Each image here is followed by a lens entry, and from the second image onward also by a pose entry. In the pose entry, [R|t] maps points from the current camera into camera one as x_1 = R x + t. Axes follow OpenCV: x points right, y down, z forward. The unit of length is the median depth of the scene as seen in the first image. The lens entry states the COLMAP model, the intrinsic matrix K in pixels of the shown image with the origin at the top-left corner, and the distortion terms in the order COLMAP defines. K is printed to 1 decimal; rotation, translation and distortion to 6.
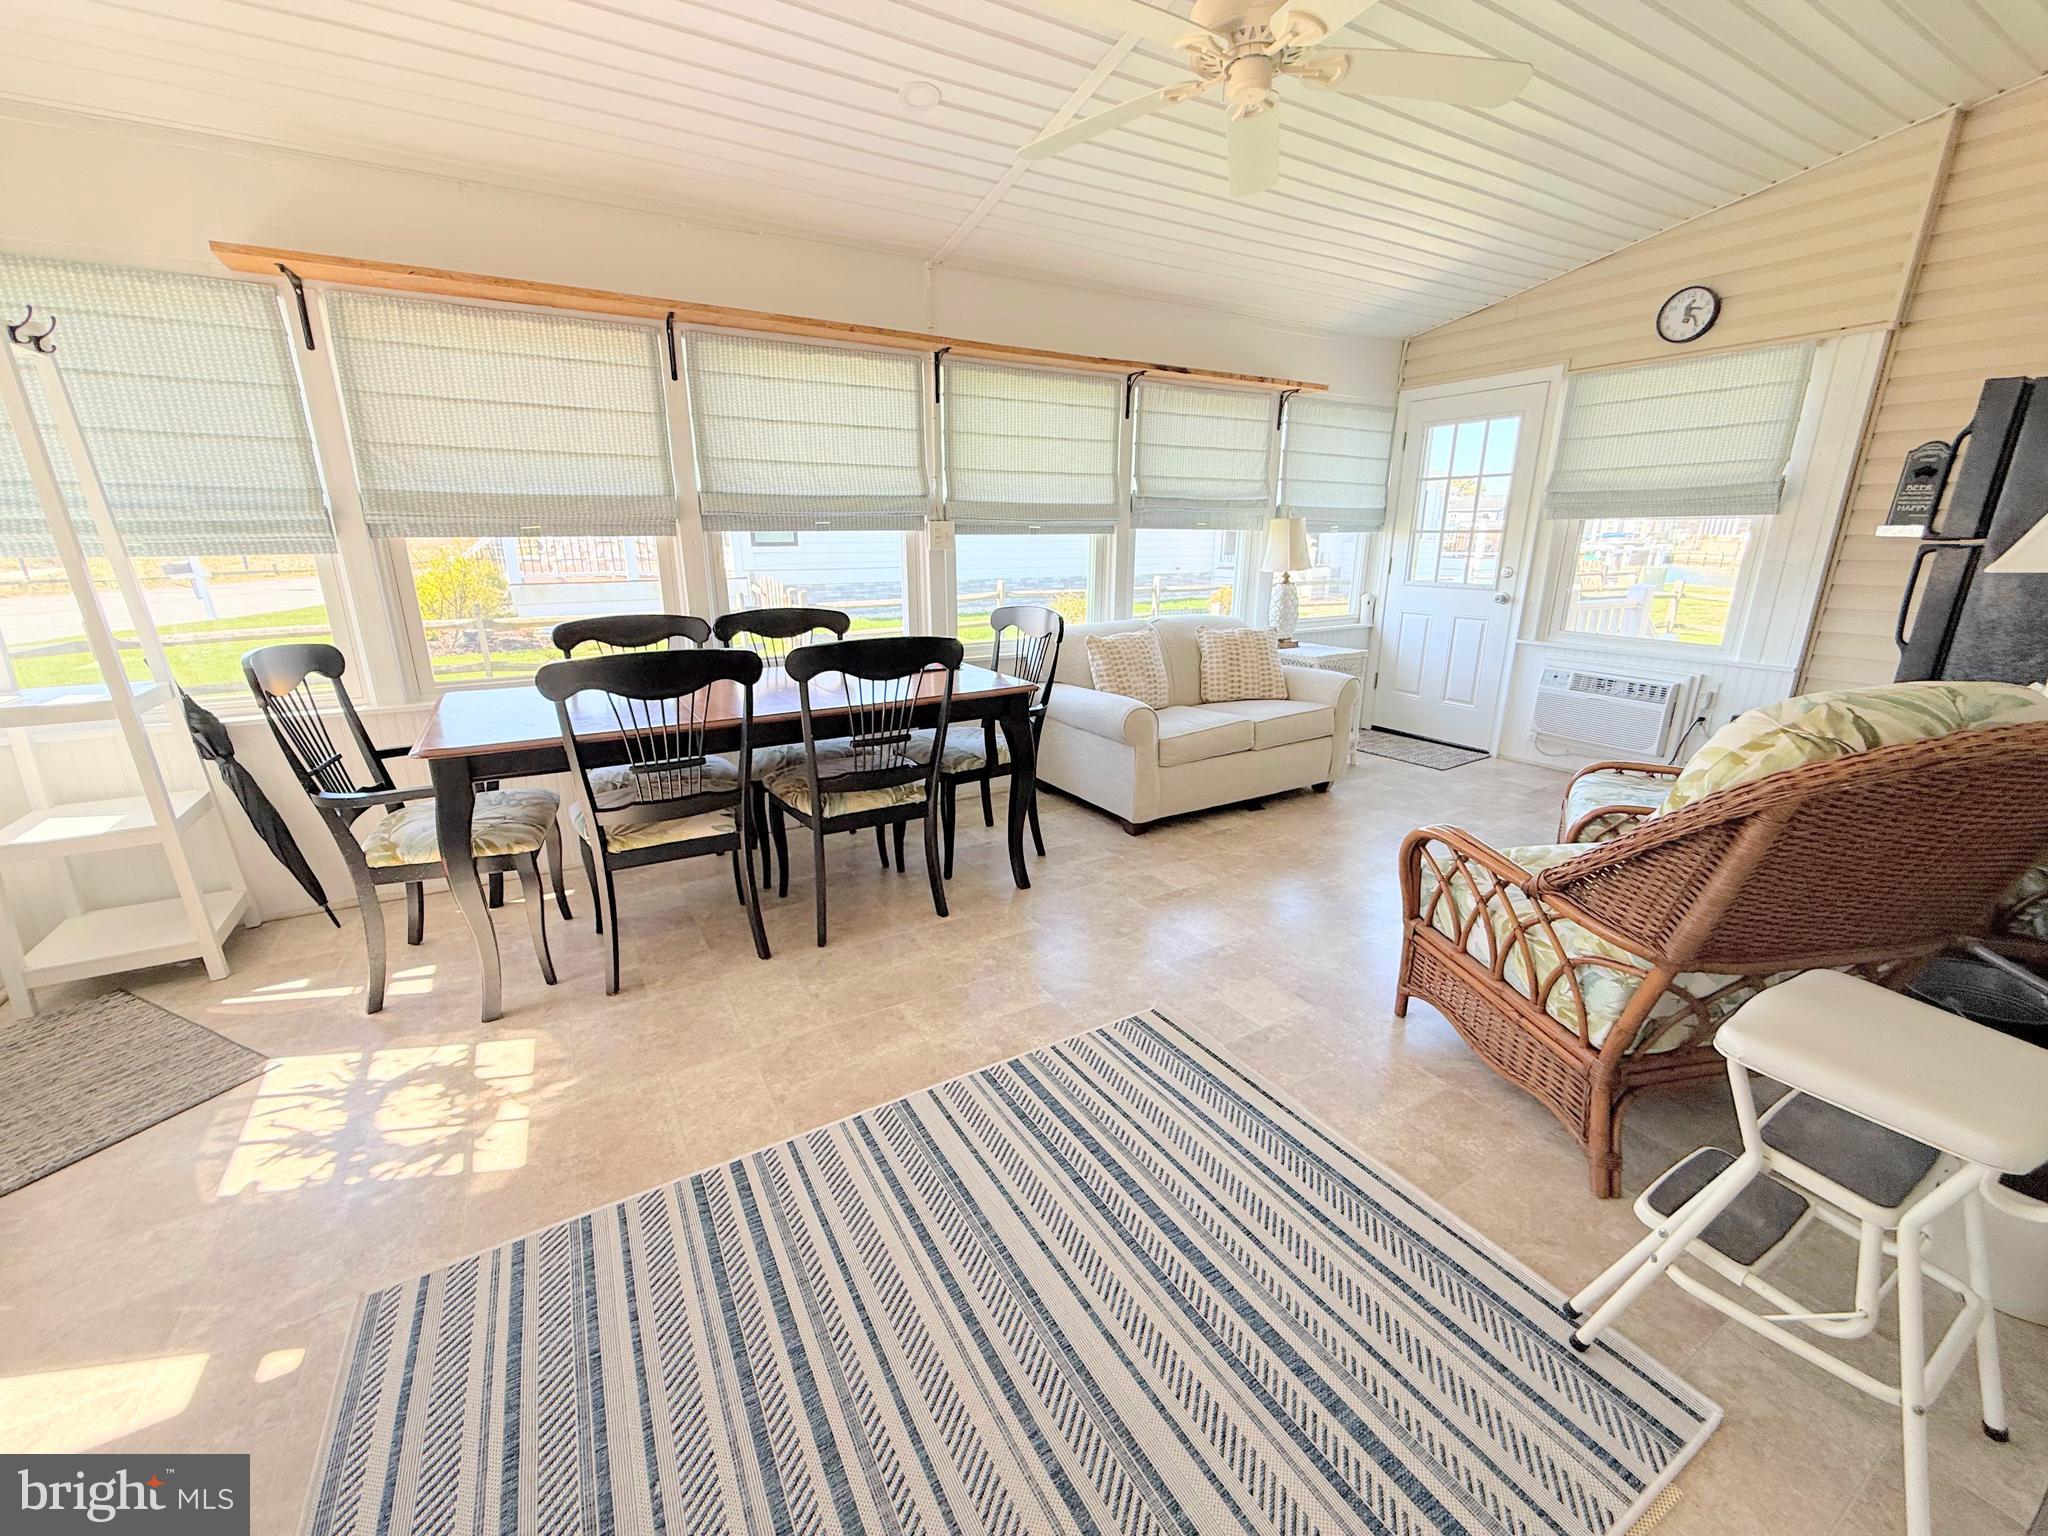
lens RADIAL K [[812.7, 0, 1015.8], [0, 812.7, 768.8], [0, 0, 1]] dist [-0.000820, -0.000155]
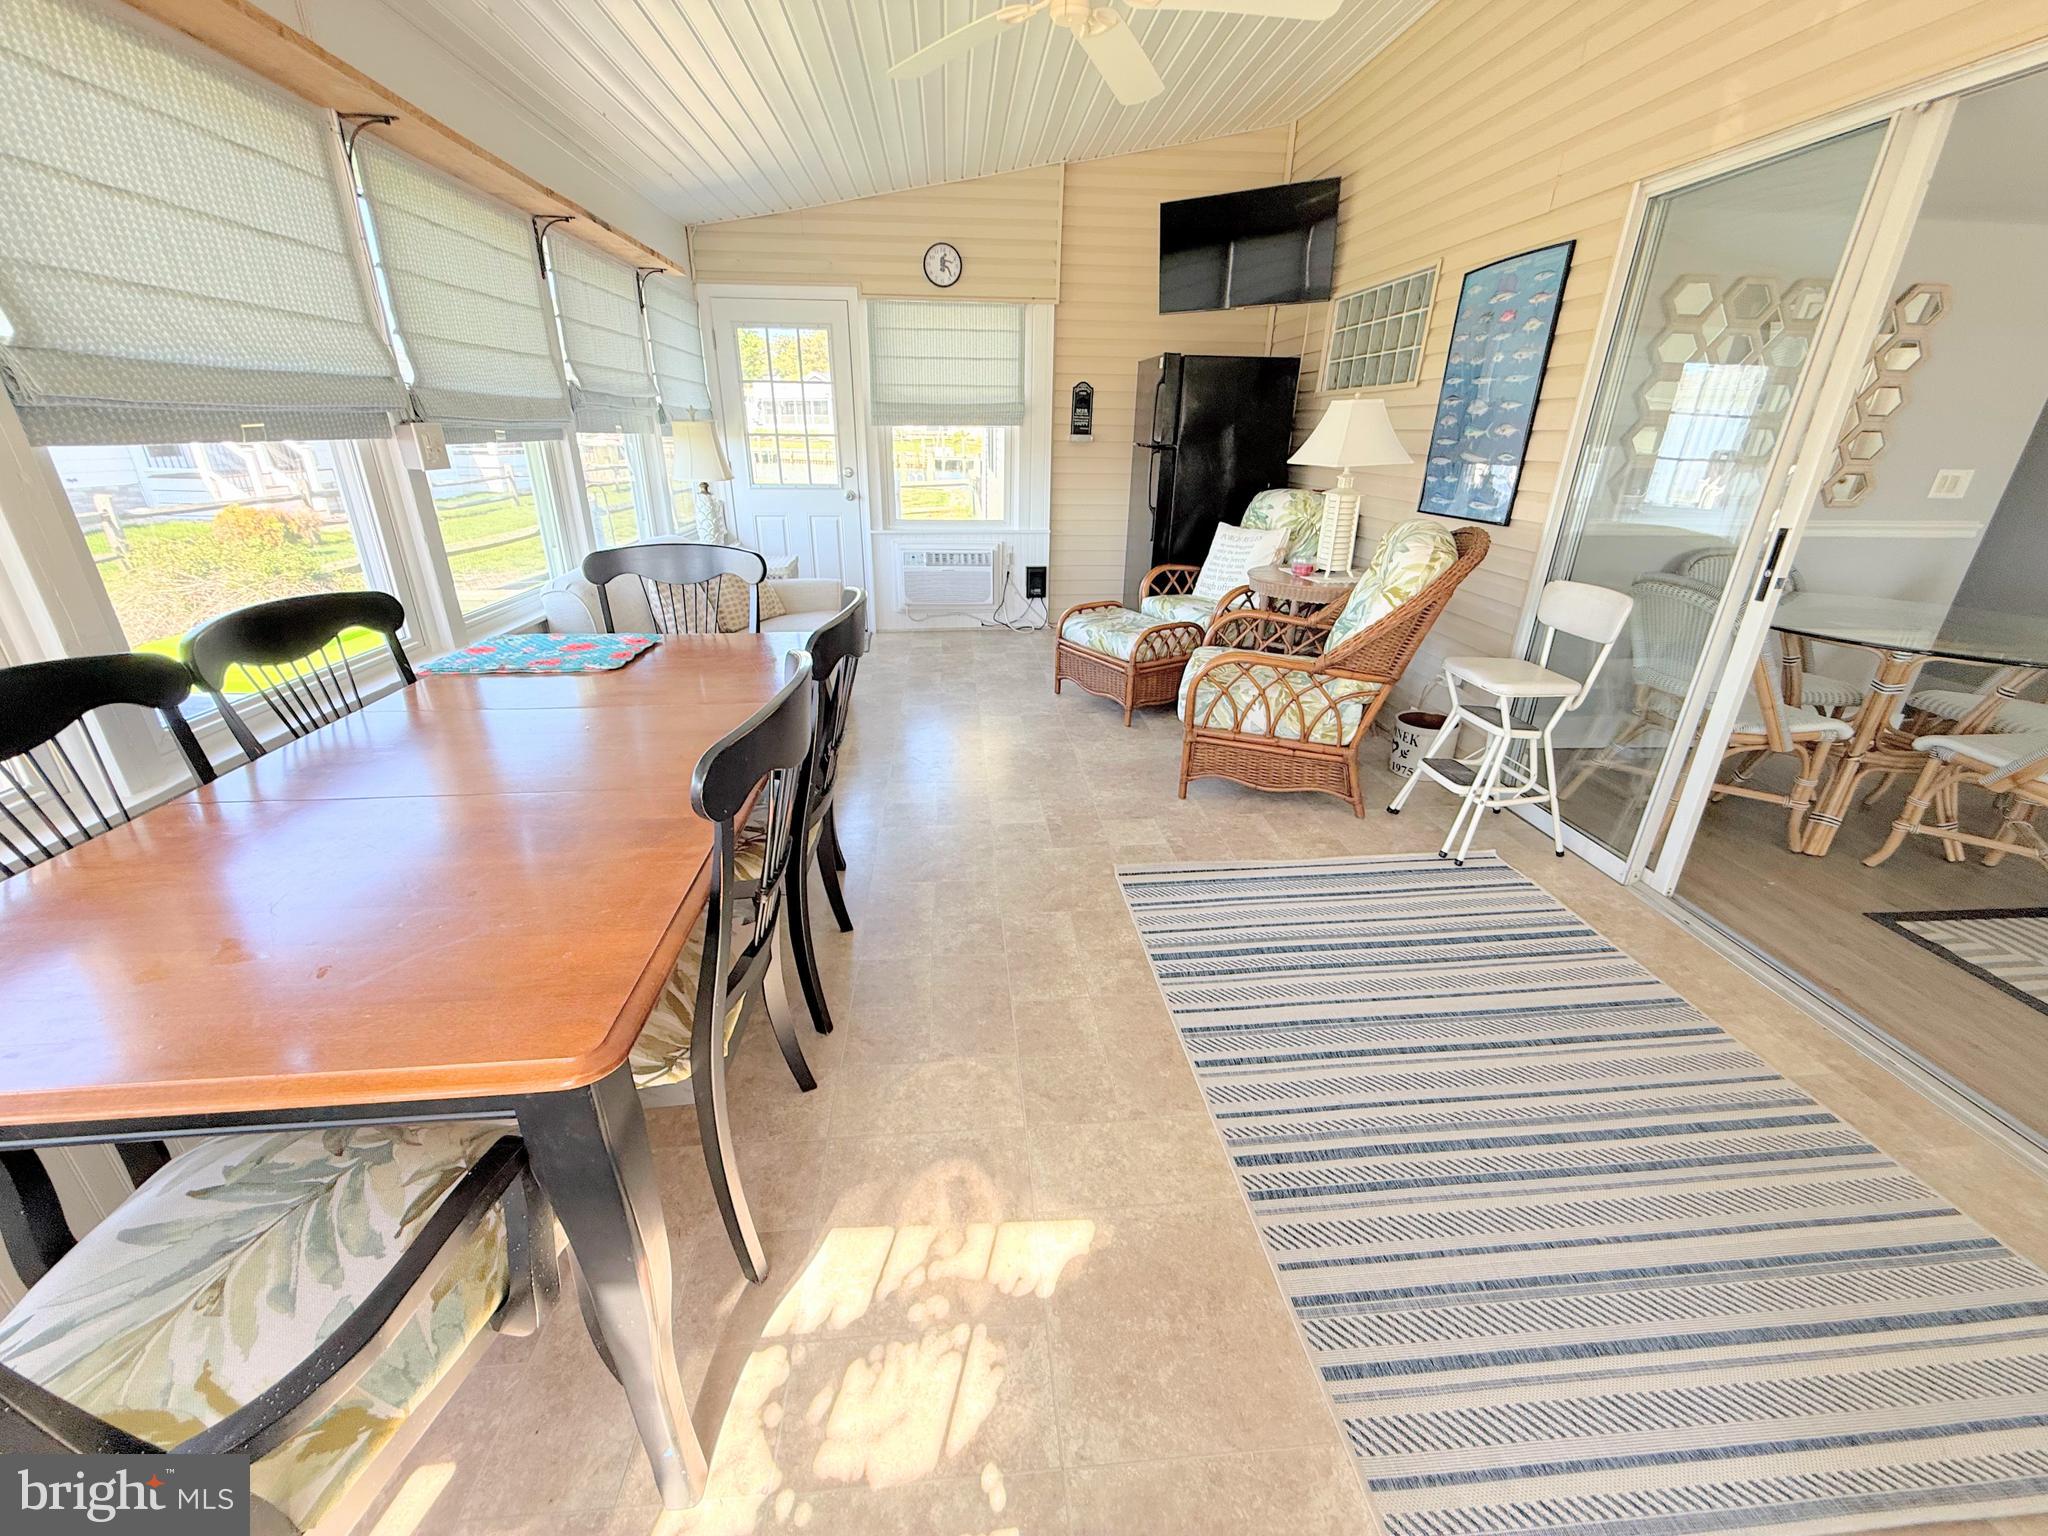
lens RADIAL K [[812.7, 0, 1017.3], [0, 812.7, 772.3], [0, 0, 1]] dist [-0.000820, -0.000155]
pose [[0.427998, -0.346271, 0.834814, -0.528668], [0.242536, 0.933816, 0.262991, -0.117838], [-0.870629, 0.089913, 0.483654, 0.356571]]
